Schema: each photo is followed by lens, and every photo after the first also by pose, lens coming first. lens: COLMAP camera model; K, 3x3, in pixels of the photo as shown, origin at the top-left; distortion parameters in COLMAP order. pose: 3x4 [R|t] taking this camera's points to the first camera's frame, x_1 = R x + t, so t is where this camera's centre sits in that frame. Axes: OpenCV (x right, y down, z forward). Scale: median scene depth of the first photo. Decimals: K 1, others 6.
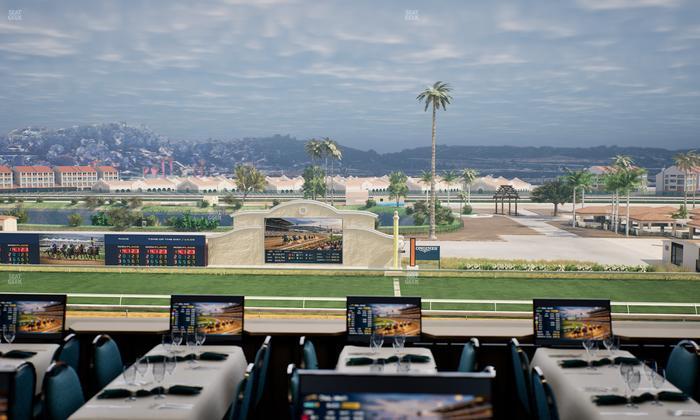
lens RADIAL K [[656.3, 0, 349.8], [0, 656.3, 210.3], [0, 0, 1]] dist [-0.002408, 0.000000]
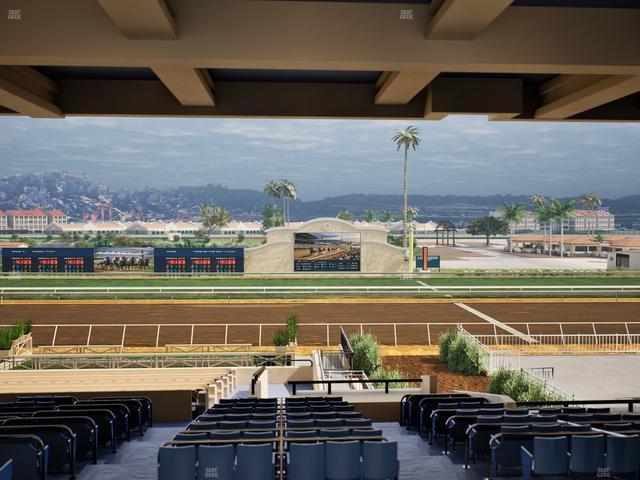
lens RADIAL K [[600.0, 0, 319.6], [0, 600.0, 242.1], [0, 0, 1]] dist [-0.002137, 0.000000]
pose [[0.994811, -0.003891, 0.101669, -0.079699], [0.006549, 0.999645, -0.025827, 0.023063], [-0.101532, 0.026359, 0.994483, -0.030306]]
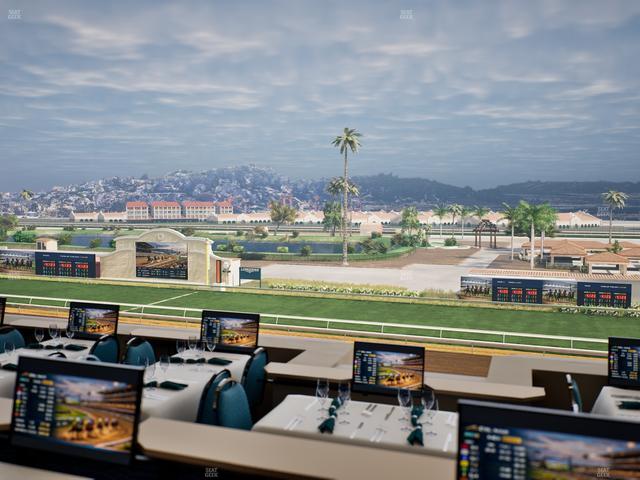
lens RADIAL K [[600.0, 0, 319.5], [0, 600.0, 239.6], [0, 0, 1]] dist [-0.002137, 0.000000]
pose [[0.956304, 0.017897, -0.291825, 0.229521], [-0.019043, 0.999818, -0.001087, 0.000602], [0.291753, 0.006597, 0.956471, -0.007721]]
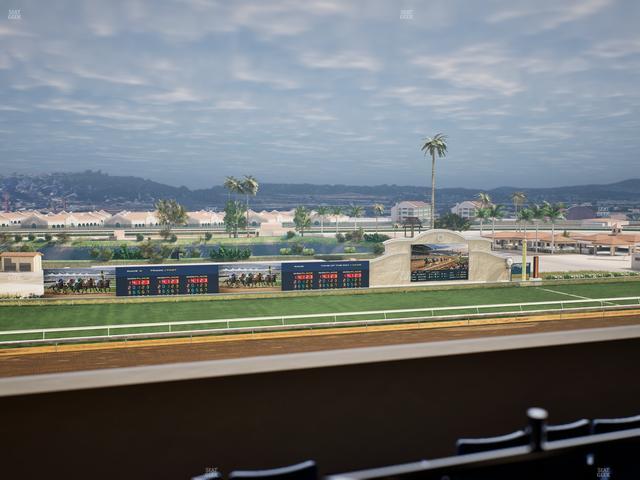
lens RADIAL K [[600.0, 0, 319.9], [0, 600.0, 239.1], [0, 0, 1]] dist [-0.002137, 0.000000]
pose [[0.934648, -0.021586, 0.354917, -0.278666], [0.023093, 0.999733, -0.000011, -0.000992], [-0.354822, 0.008206, 0.934898, 0.011913]]
